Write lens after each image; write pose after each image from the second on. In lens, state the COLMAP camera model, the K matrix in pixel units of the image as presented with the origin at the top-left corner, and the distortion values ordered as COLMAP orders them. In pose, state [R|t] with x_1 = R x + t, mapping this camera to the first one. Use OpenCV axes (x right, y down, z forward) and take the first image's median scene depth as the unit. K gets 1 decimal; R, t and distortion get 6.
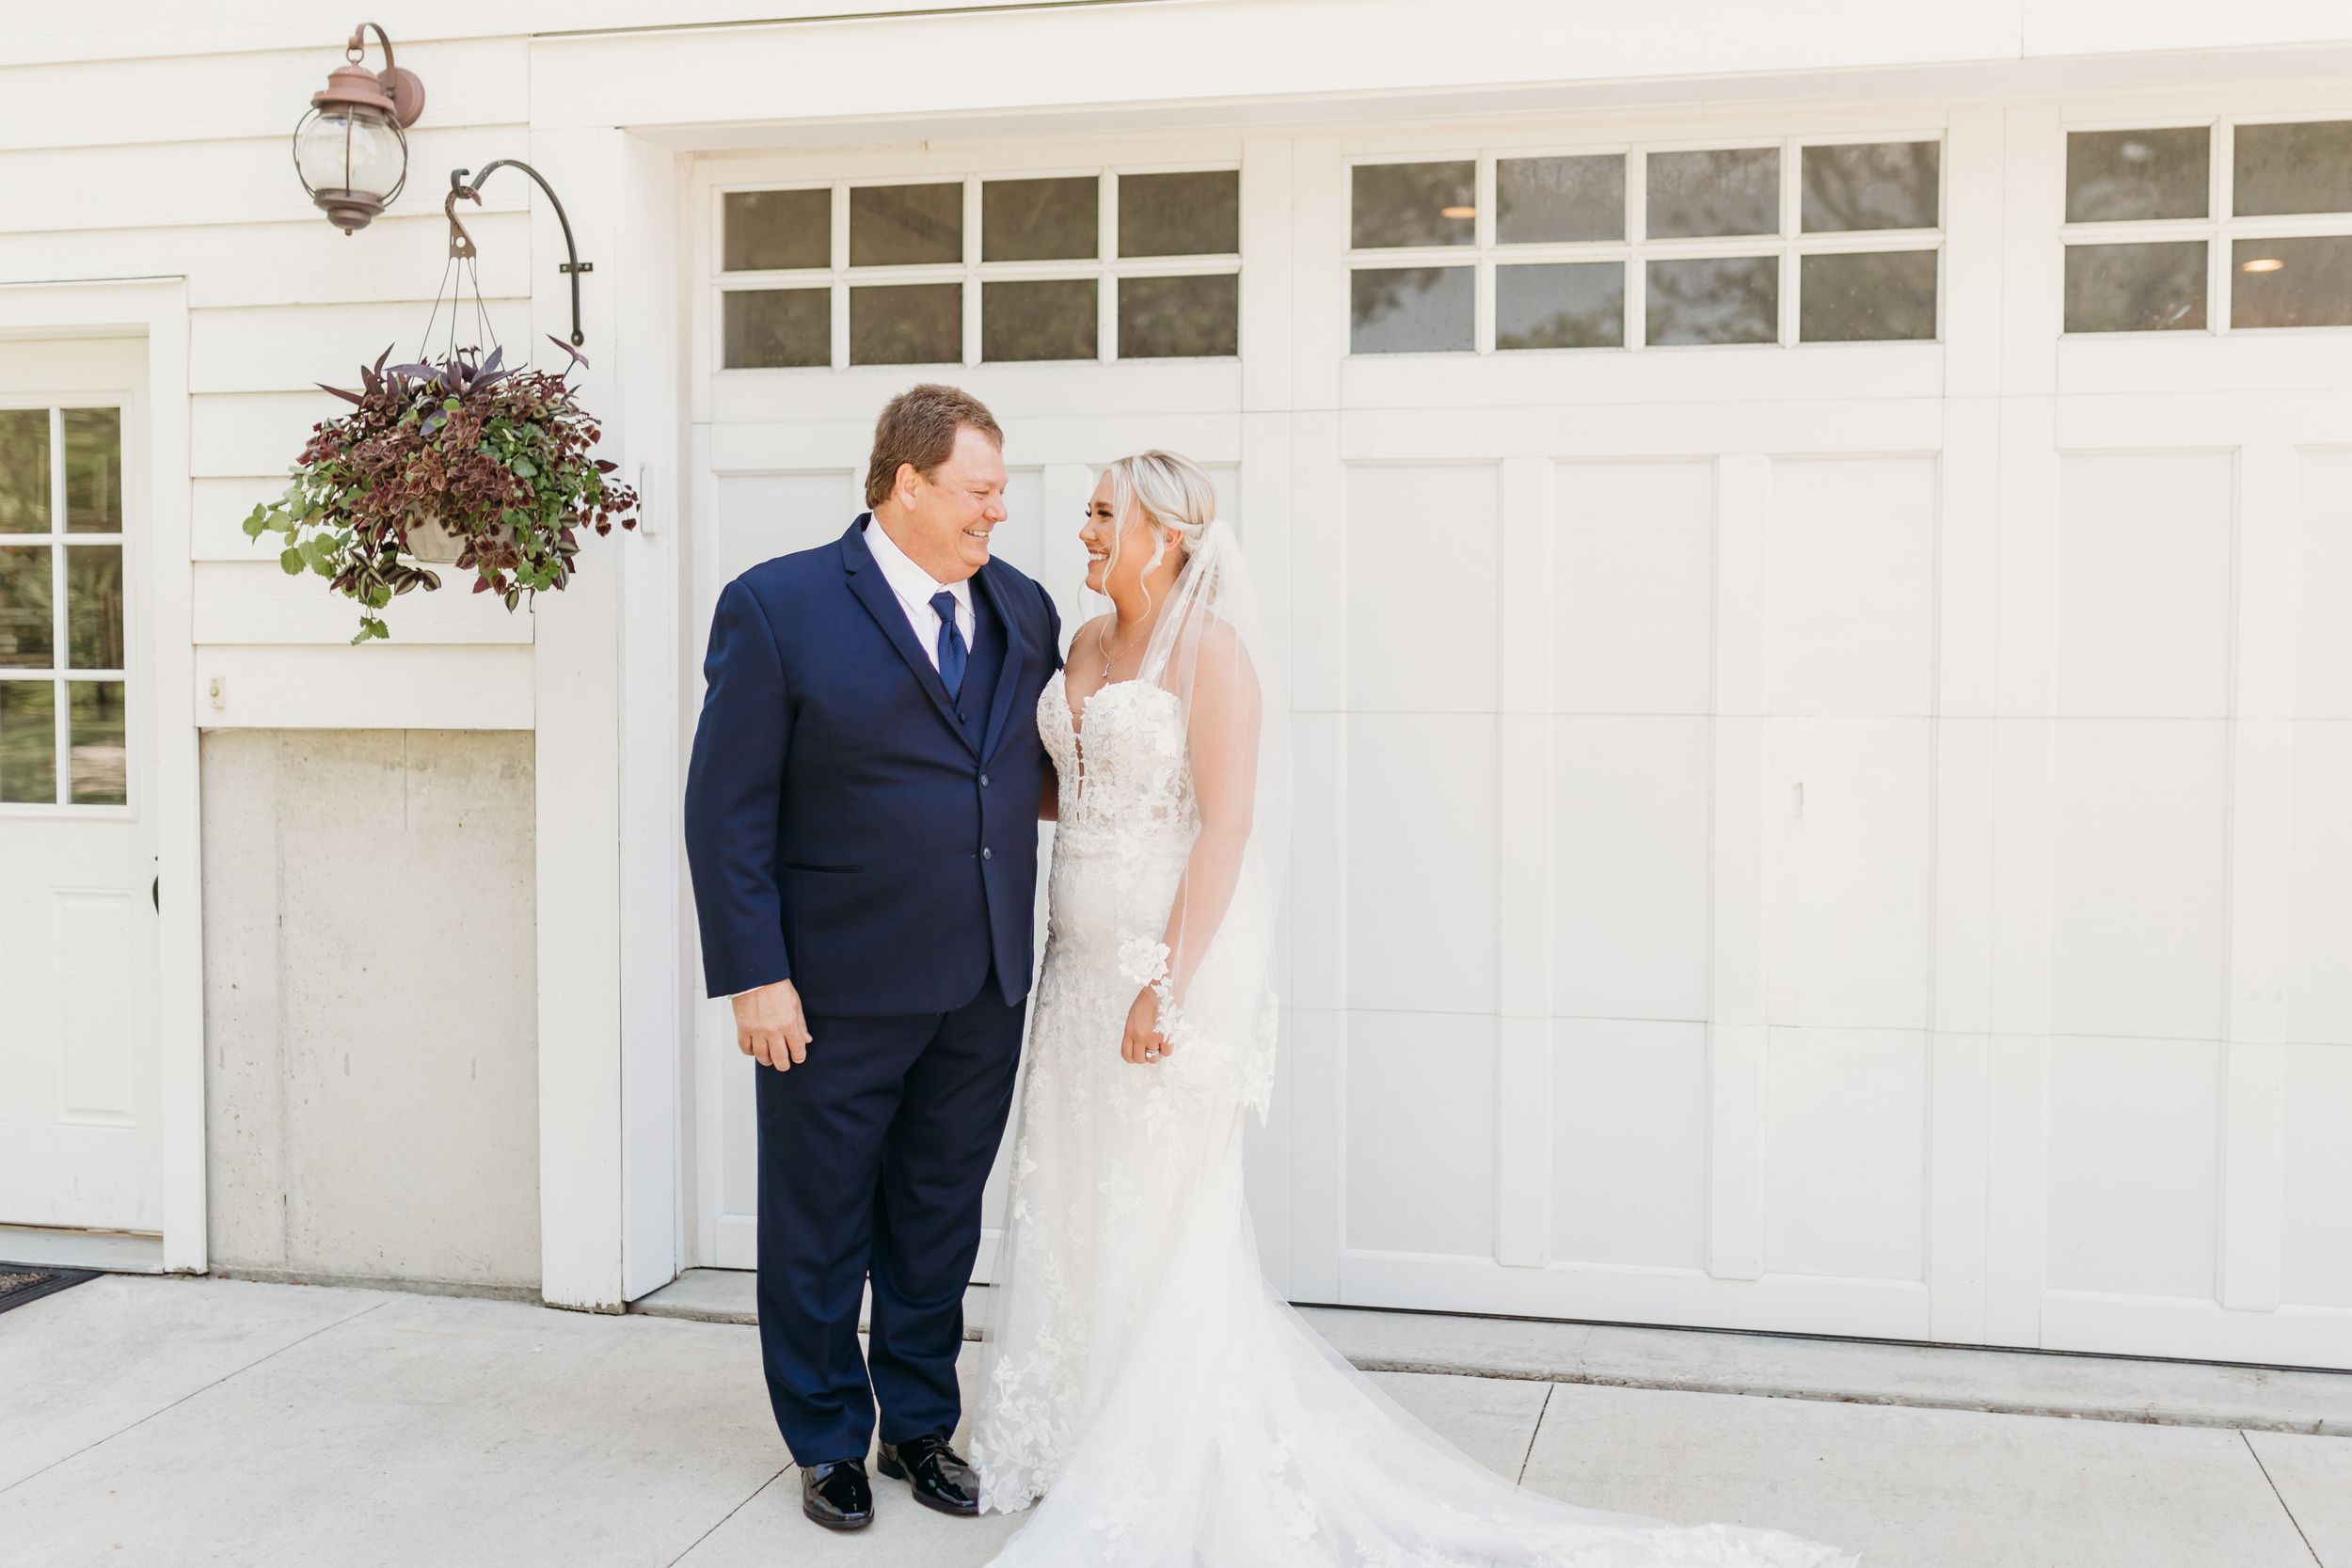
lens RADIAL K [[2393.7, 0, 1206.7], [0, 2393.7, 749.6], [0, 0, 1]] dist [0.003274, 0.003677]
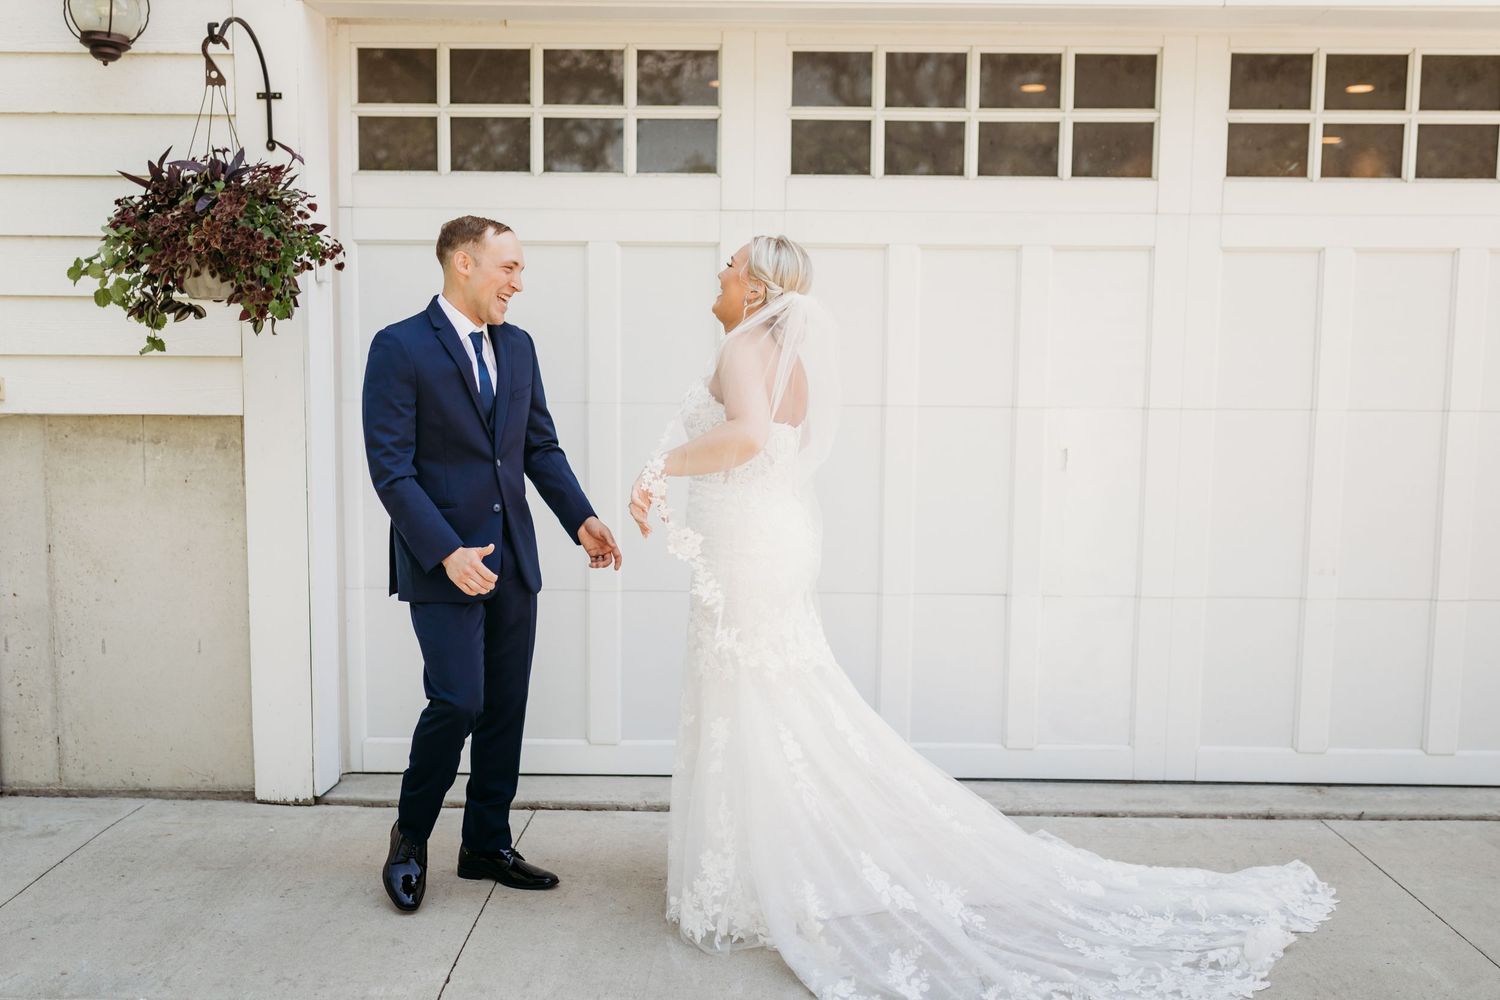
lens RADIAL K [[1533.1, 0, 744.7], [0, 1533.1, 546.6], [0, 0, 1]] dist [0.002055, 0.006295]
pose [[0.977731, -0.016559, 0.209210, -0.189757], [0.001181, 0.997301, 0.073417, 0.003330], [-0.209861, -0.071535, 0.975111, 0.014588]]
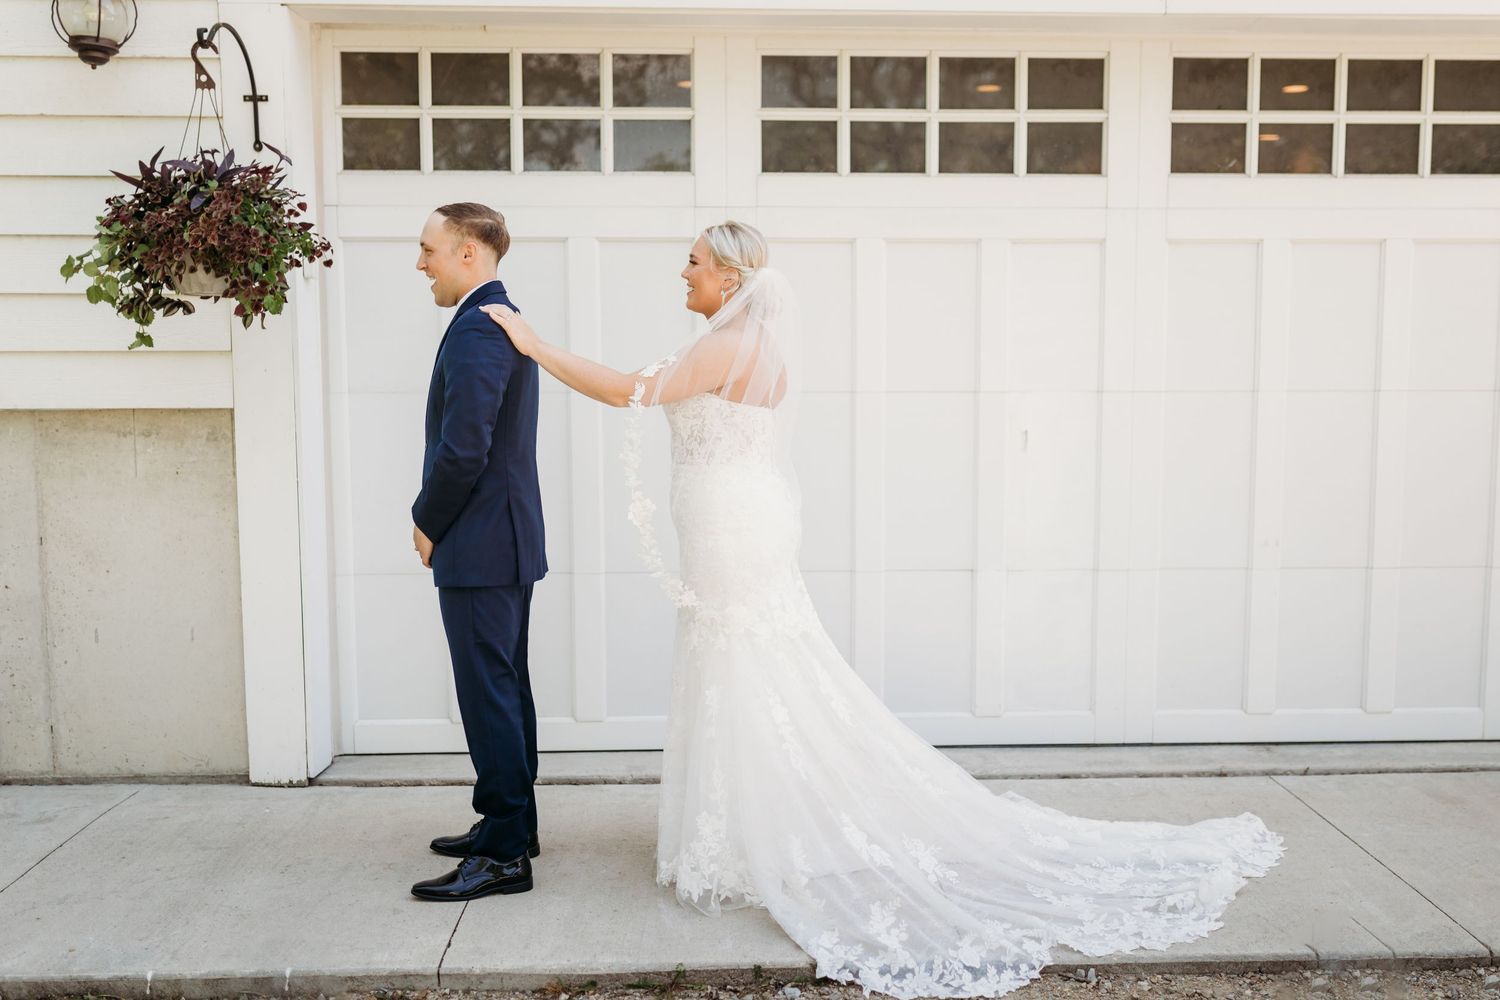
lens RADIAL K [[1508.0, 0, 794.4], [0, 1508.0, 523.3], [0, 0, 1]] dist [0.005382, 0.000318]
pose [[0.964723, -0.030312, 0.261518, -0.203066], [0.013806, 0.997808, 0.064726, 0.007767], [-0.262907, -0.058832, 0.963026, -0.013733]]
